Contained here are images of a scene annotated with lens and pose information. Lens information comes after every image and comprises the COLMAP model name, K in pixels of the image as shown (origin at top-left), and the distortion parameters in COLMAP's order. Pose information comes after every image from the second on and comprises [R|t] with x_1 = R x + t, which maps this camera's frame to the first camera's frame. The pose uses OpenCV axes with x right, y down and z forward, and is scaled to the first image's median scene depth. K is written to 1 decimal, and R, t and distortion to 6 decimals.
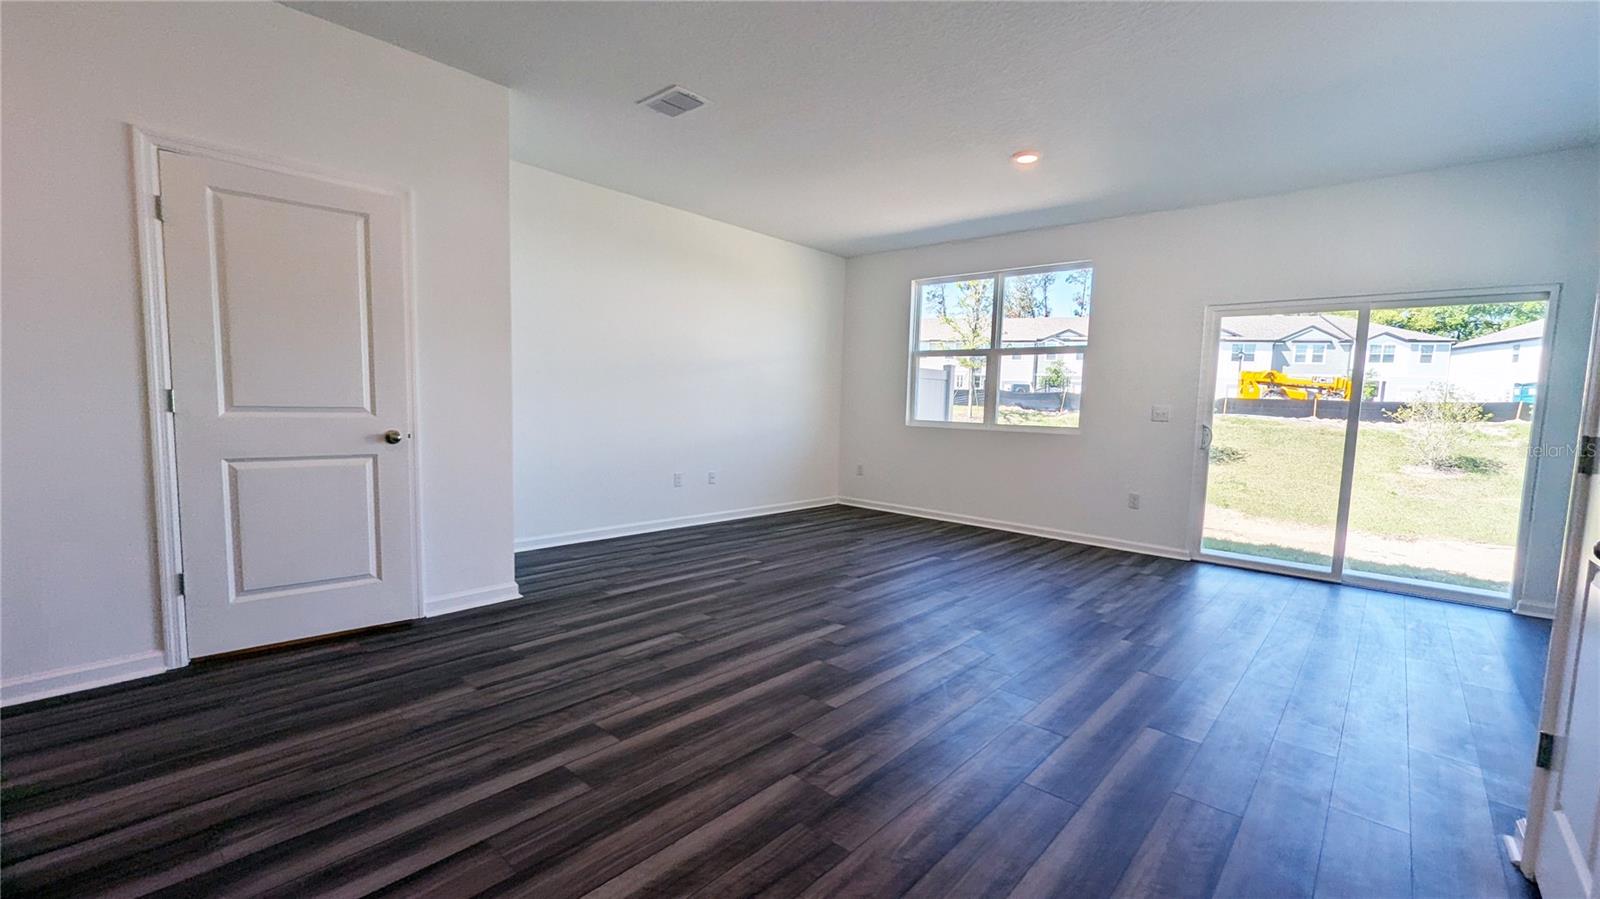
lens RADIAL K [[662.7, 0, 803.5], [0, 662.7, 463.5], [0, 0, 1]] dist [0.005657, -0.001660]
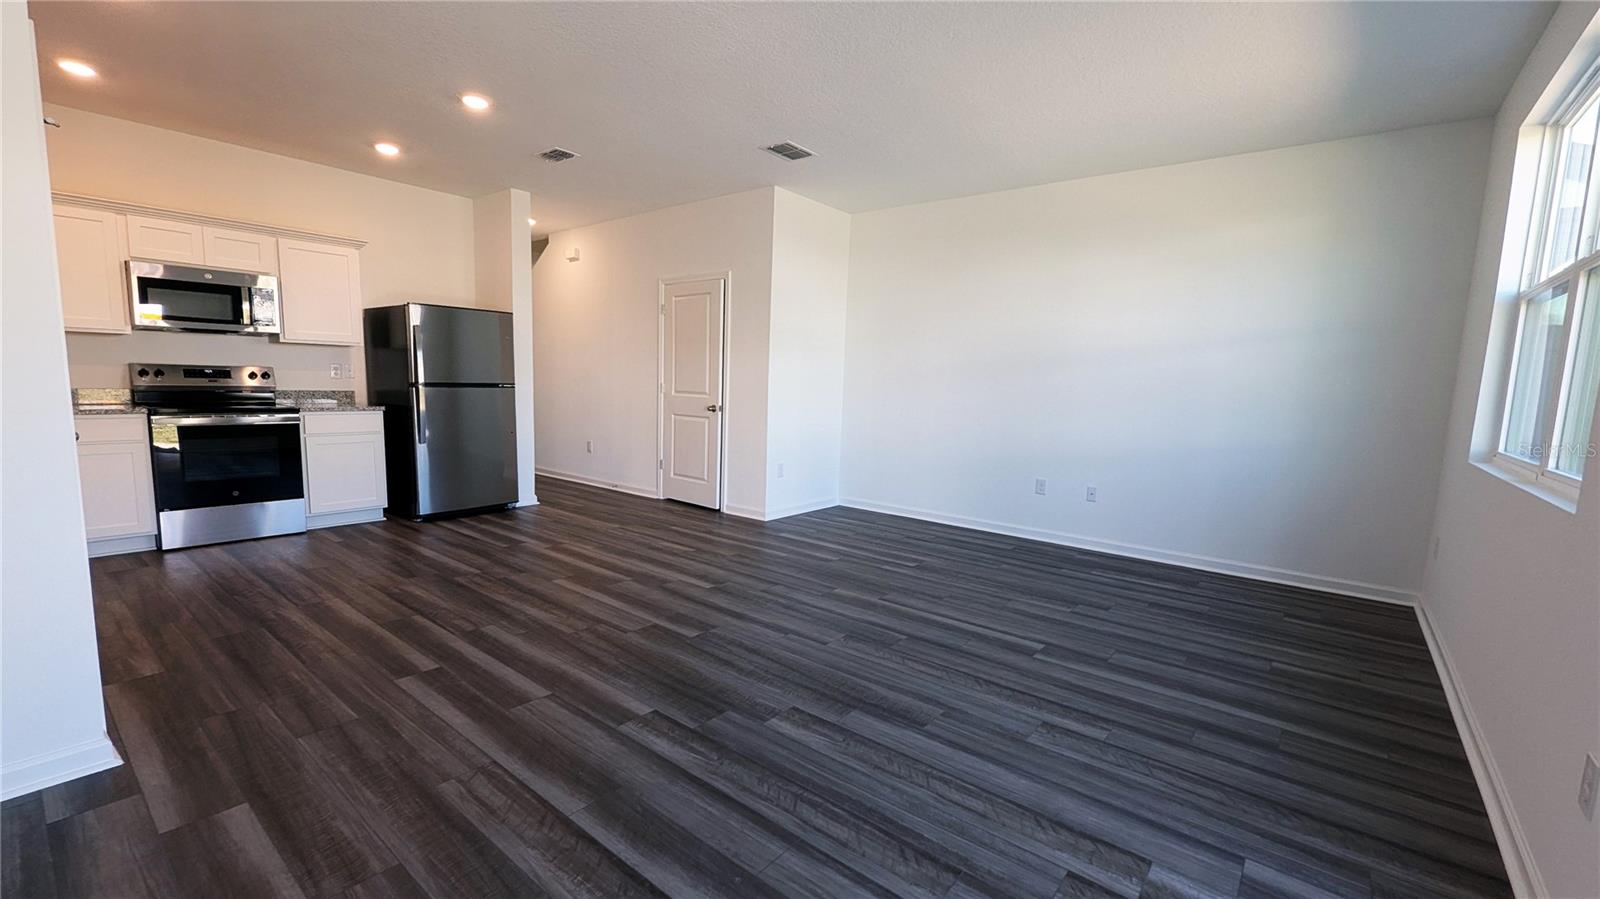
lens RADIAL K [[662.7, 0, 803.4], [0, 662.7, 456.4], [0, 0, 1]] dist [0.005657, -0.001660]
pose [[0.053301, 0.087977, -0.994695, 1.090064], [-0.123768, 0.989013, 0.080842, -0.077460], [0.990879, 0.118802, 0.063604, 1.000242]]
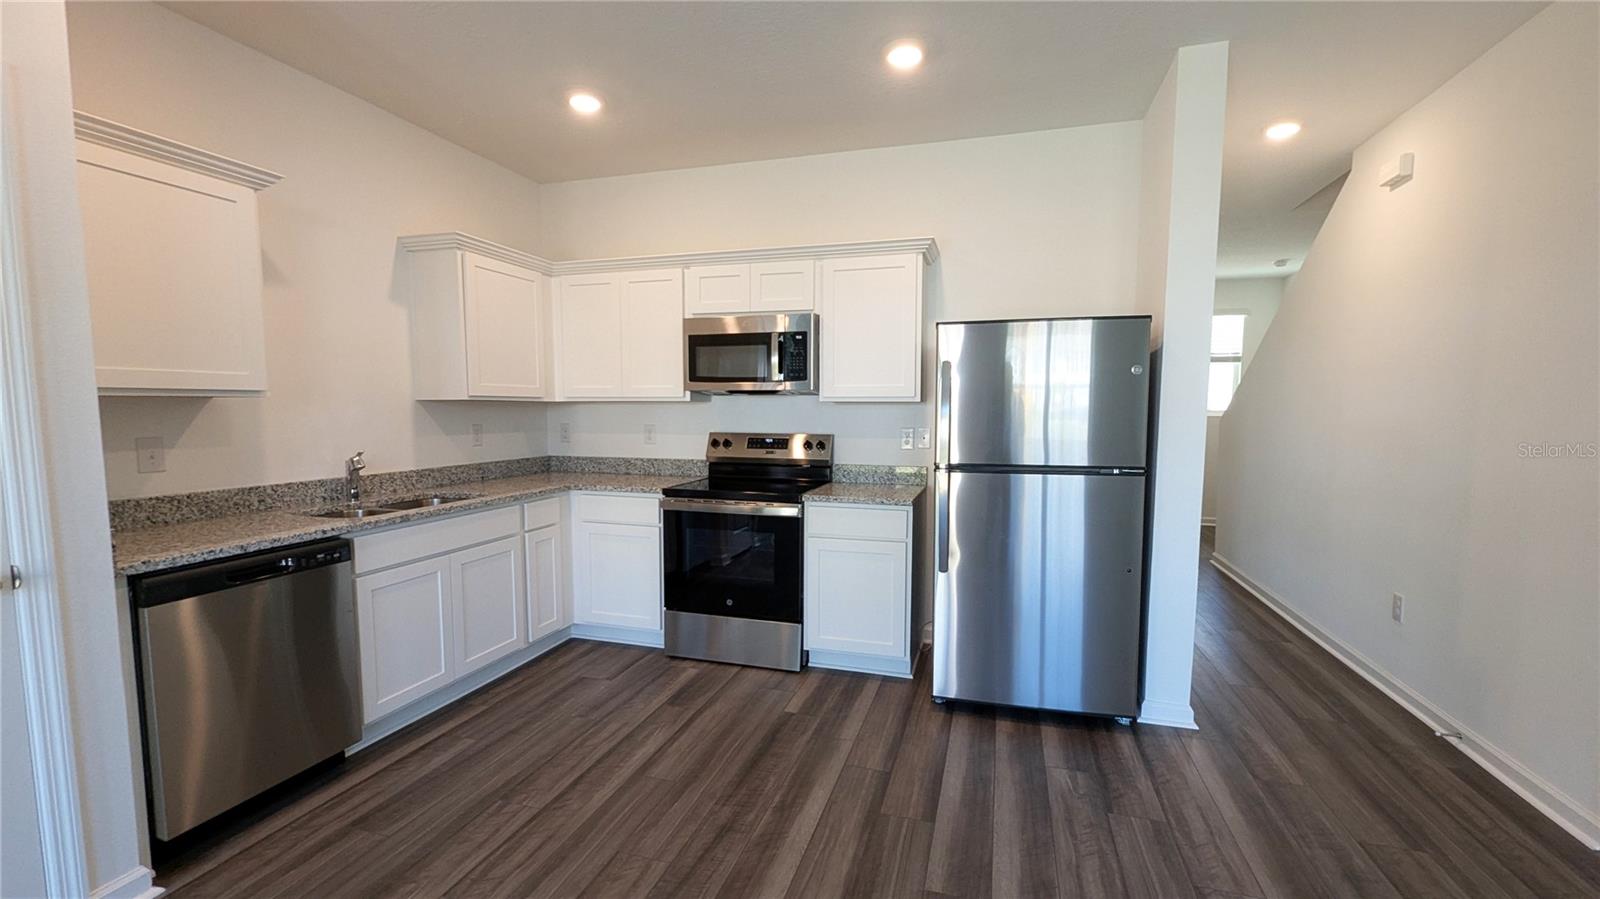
lens RADIAL K [[662.7, 0, 805.5], [0, 662.7, 462.8], [0, 0, 1]] dist [0.005657, -0.001660]
pose [[-0.904244, 0.003361, -0.427003, 0.125683], [-0.070220, 0.985186, 0.156456, -0.128708], [0.421203, 0.171458, -0.890612, 0.894163]]
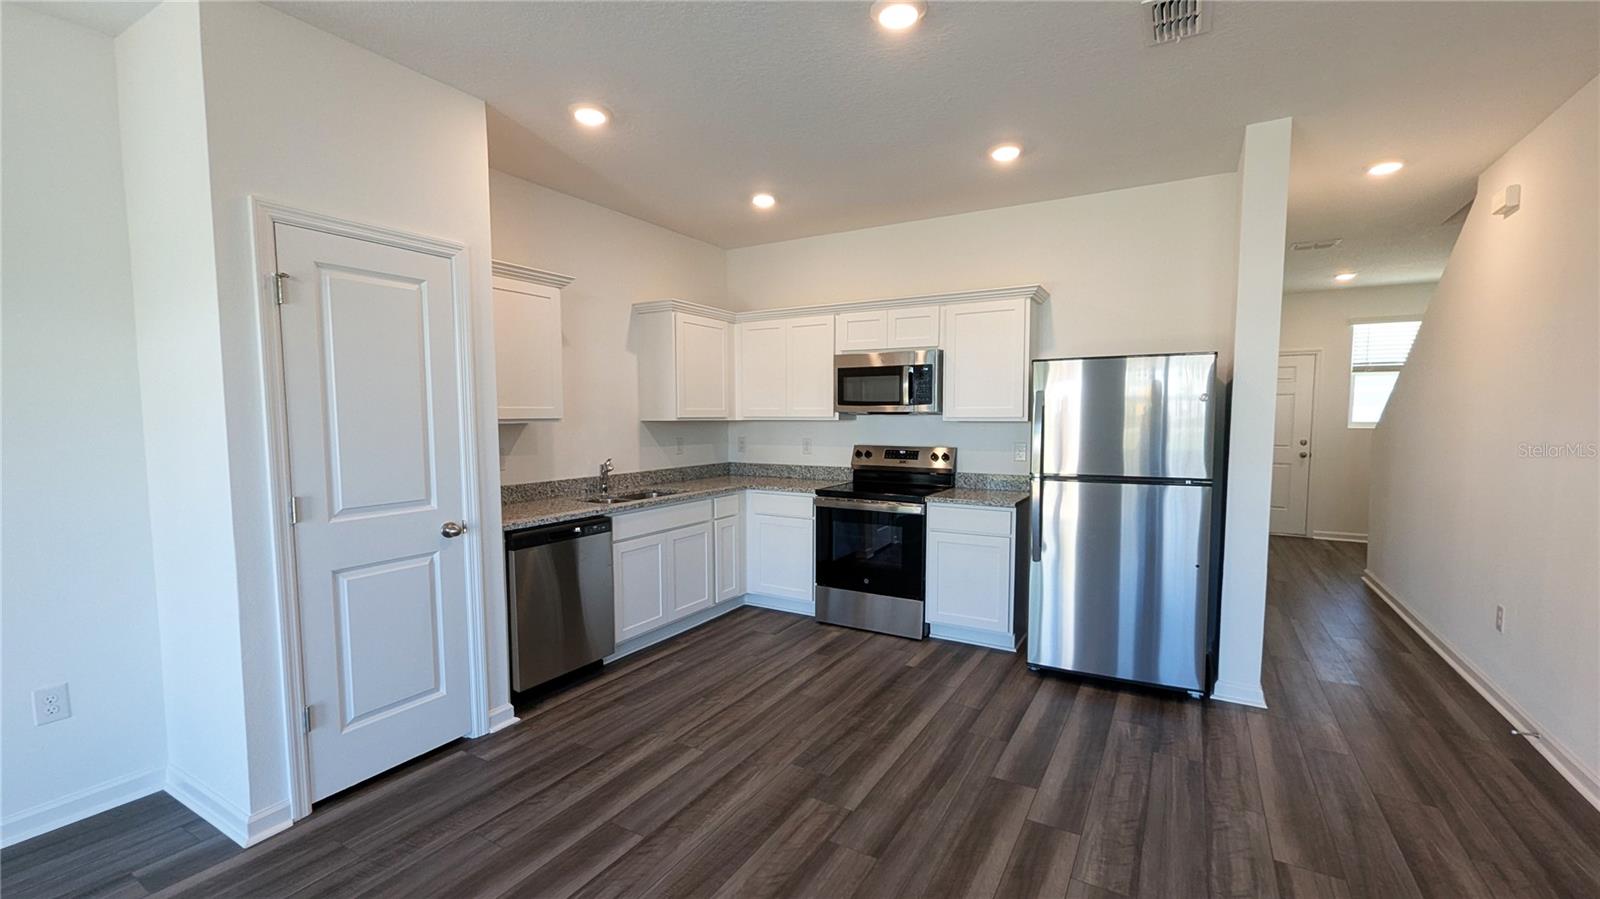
lens RADIAL K [[662.7, 0, 807.1], [0, 662.7, 462.1], [0, 0, 1]] dist [0.005657, -0.001660]
pose [[-0.978449, -0.013944, -0.206017, 0.171239], [-0.047337, 0.986293, 0.158065, -0.169560], [0.200989, 0.164411, -0.965698, 1.126856]]
